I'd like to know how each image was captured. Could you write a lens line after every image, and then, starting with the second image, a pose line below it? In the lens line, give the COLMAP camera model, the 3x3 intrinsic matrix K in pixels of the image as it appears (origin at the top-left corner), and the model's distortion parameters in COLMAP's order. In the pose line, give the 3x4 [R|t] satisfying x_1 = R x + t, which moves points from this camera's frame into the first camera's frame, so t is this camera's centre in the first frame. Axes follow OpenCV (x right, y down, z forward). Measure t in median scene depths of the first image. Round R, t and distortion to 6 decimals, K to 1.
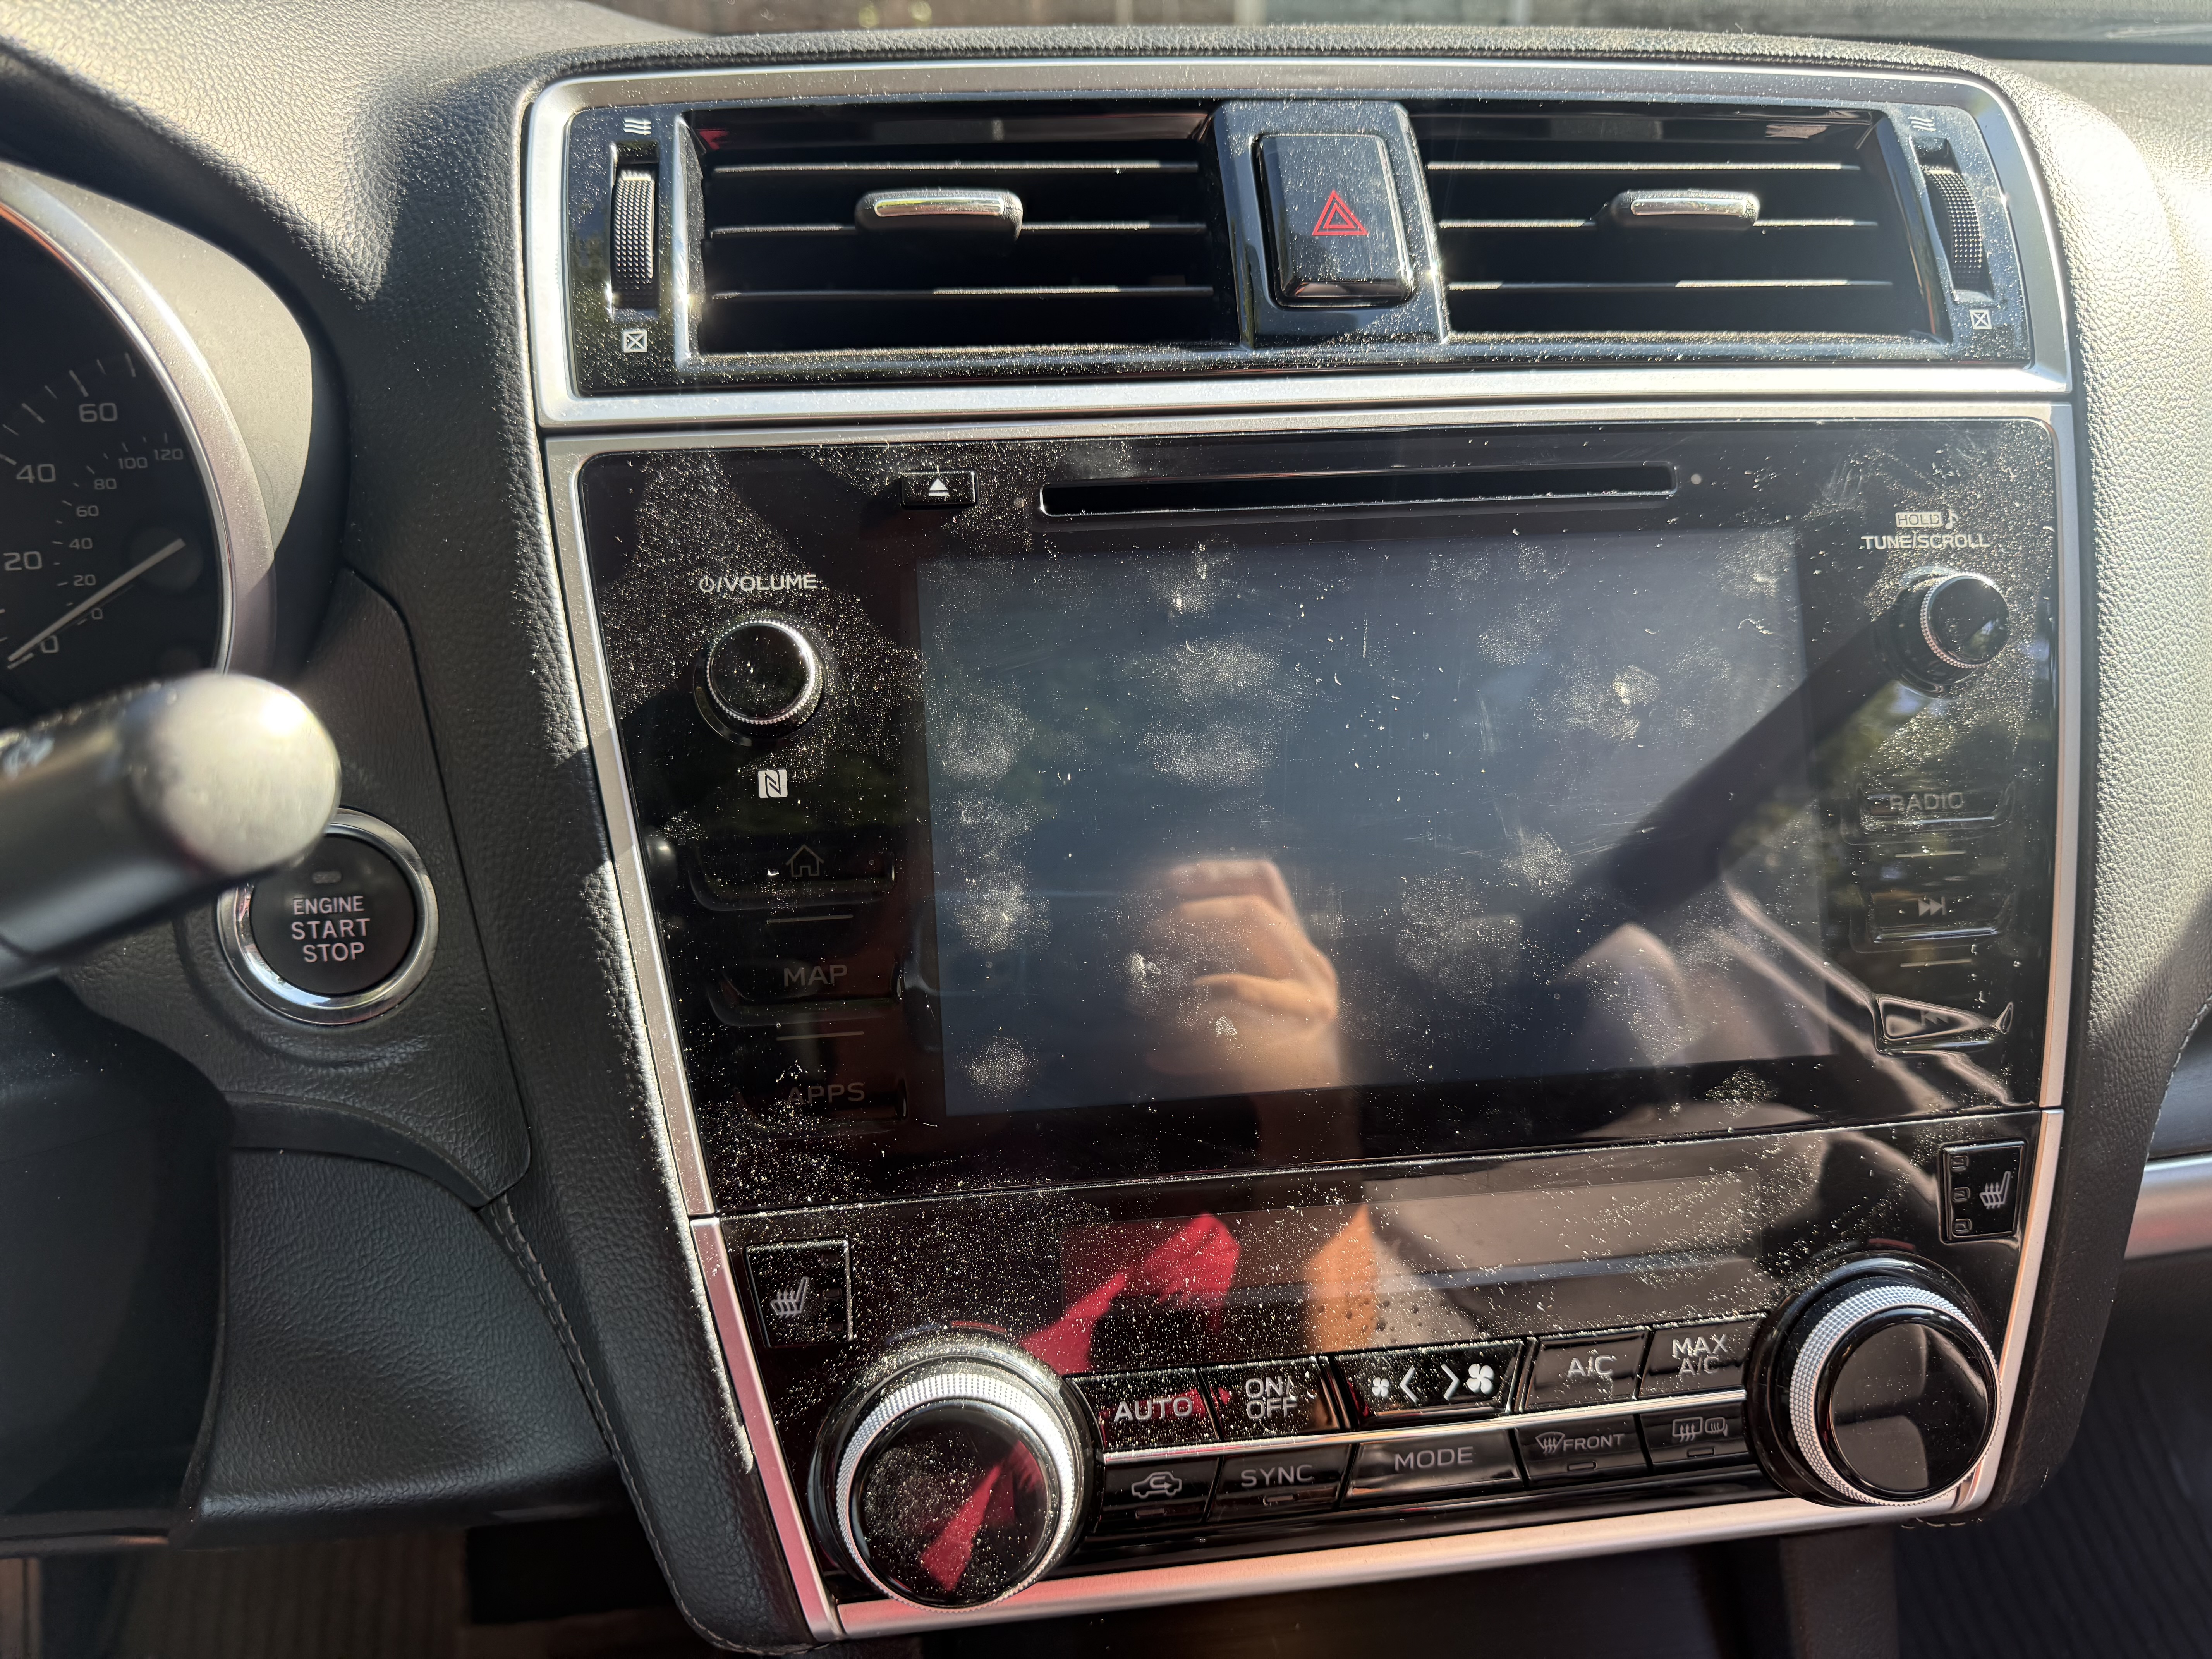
lens RADIAL K [[1577.2, 0, 1106.0], [0, 1577.2, 829.5], [0, 0, 1]] dist [-0.005636, 0.002592]
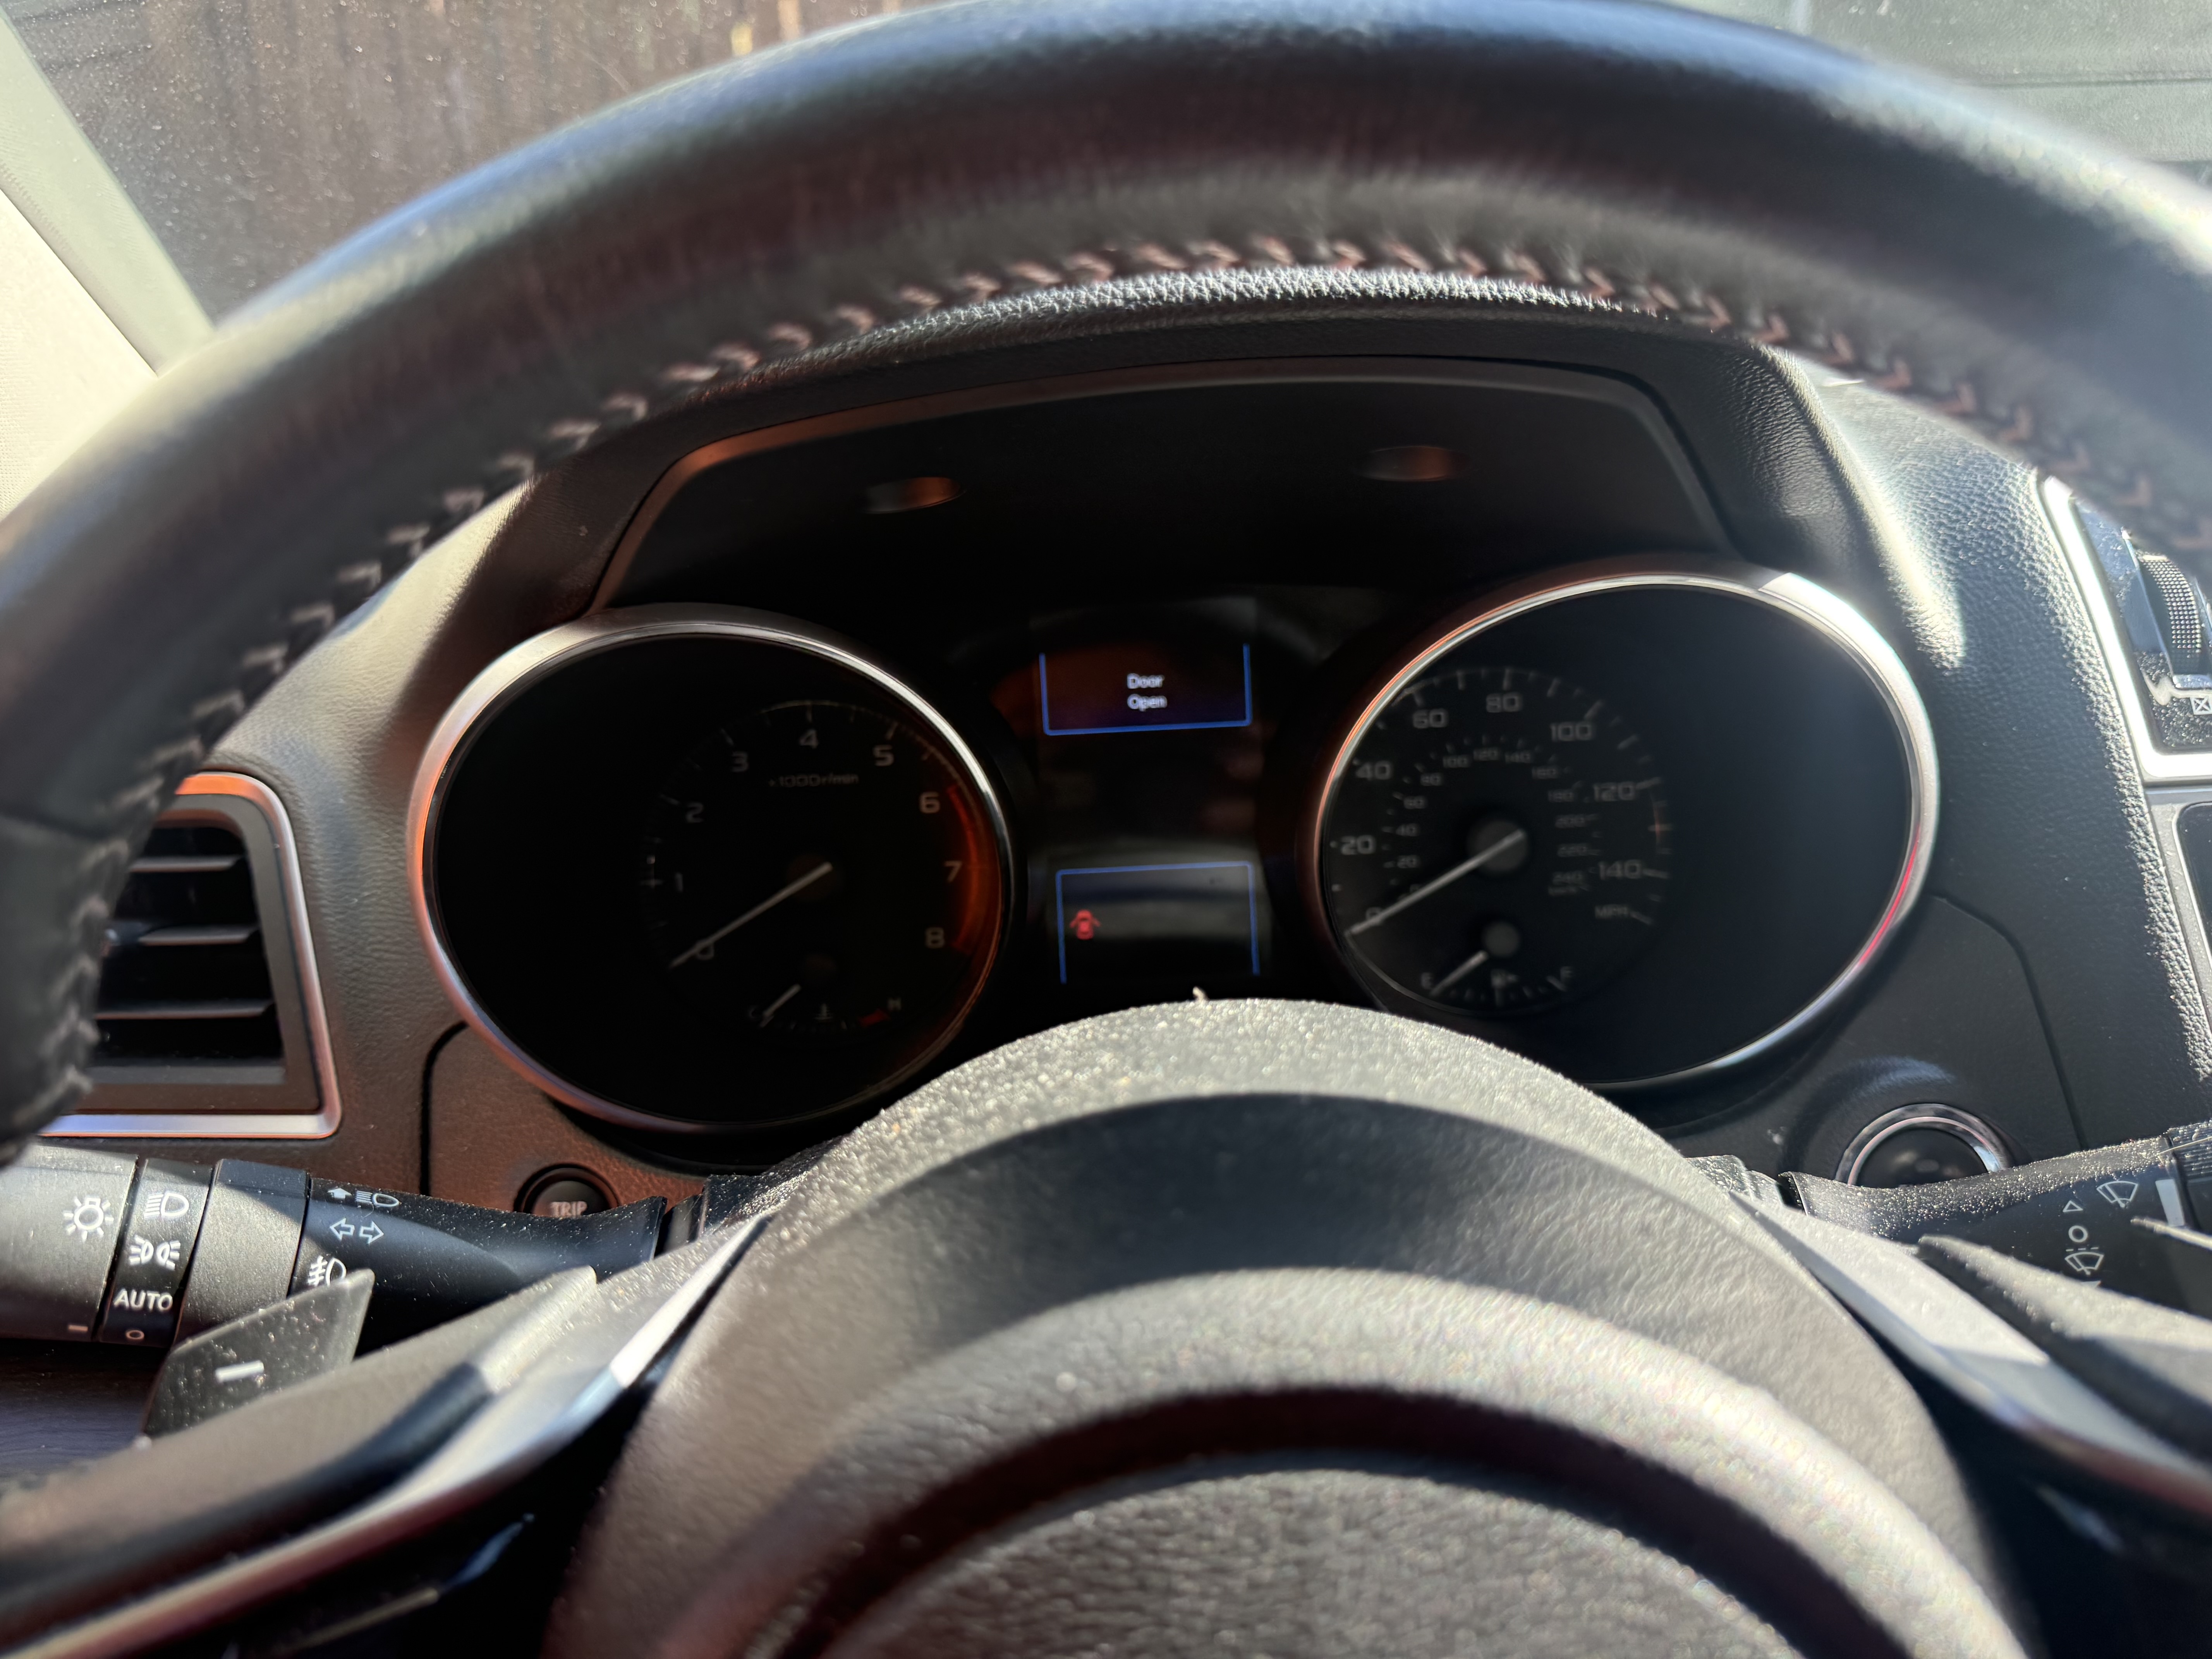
lens RADIAL K [[1577.2, 0, 1106.0], [0, 1577.2, 829.5], [0, 0, 1]] dist [-0.005636, 0.002592]
pose [[0.995259, 0.008289, -0.096906, -0.991900], [-0.016058, 0.996692, -0.079669, -0.113350], [0.095925, 0.080847, 0.992100, -0.218445]]
